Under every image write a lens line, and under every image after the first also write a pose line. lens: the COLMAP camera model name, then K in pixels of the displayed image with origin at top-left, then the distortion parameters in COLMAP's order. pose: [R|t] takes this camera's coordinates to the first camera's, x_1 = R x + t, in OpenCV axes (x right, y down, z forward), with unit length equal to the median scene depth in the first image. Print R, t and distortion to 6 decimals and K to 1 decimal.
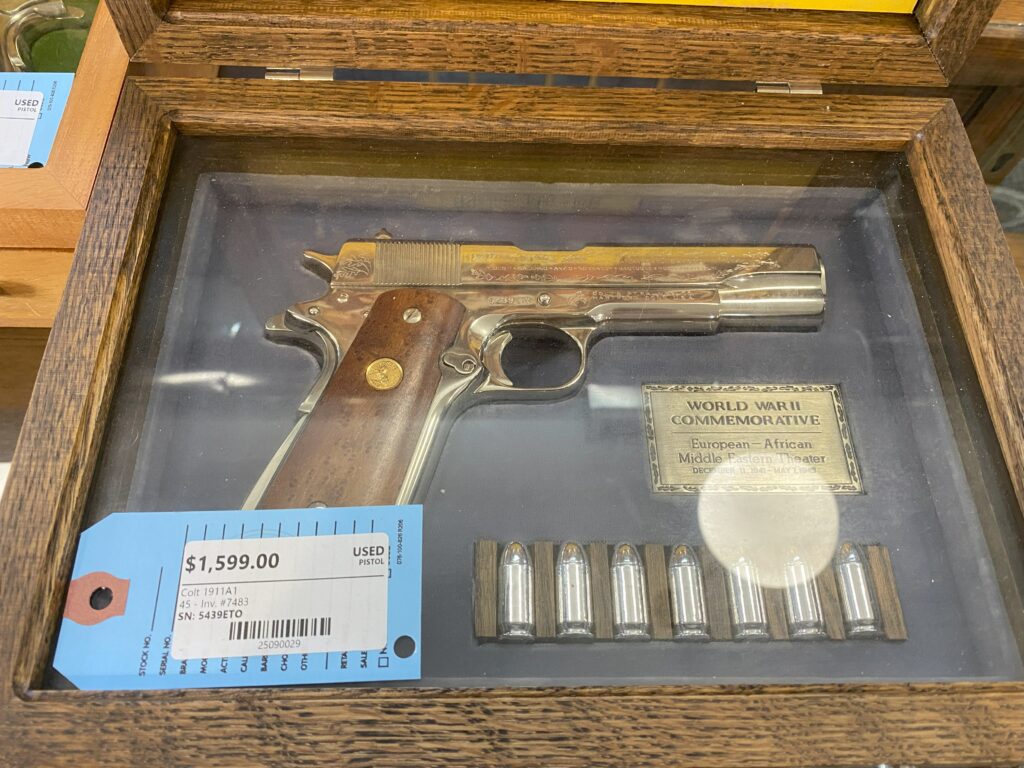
lens RADIAL K [[744.6, 0, 512.0], [0, 744.6, 384.0], [0, 0, 1]] dist [-0.003696, -0.005013]
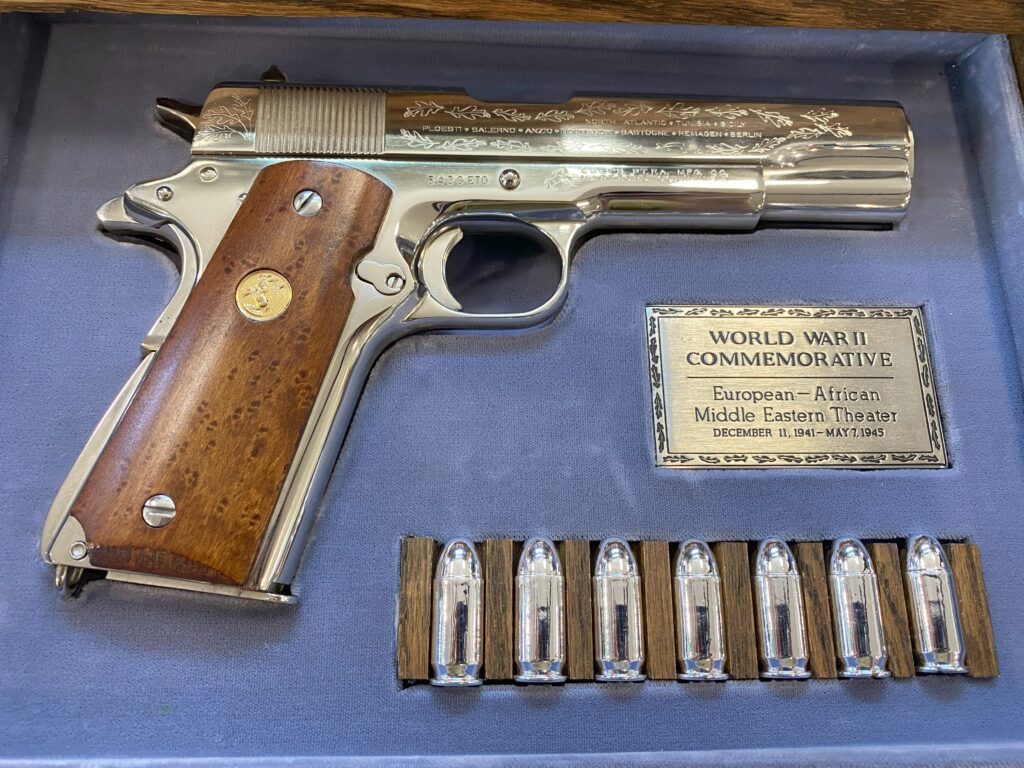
lens RADIAL K [[744.6, 0, 512.0], [0, 744.6, 384.0], [0, 0, 1]] dist [-0.003696, -0.005013]
pose [[0.999825, 0.009827, 0.015907, 0.037639], [-0.012615, 0.982476, 0.185962, -0.057371], [-0.013801, -0.186130, 0.982428, 0.302889]]
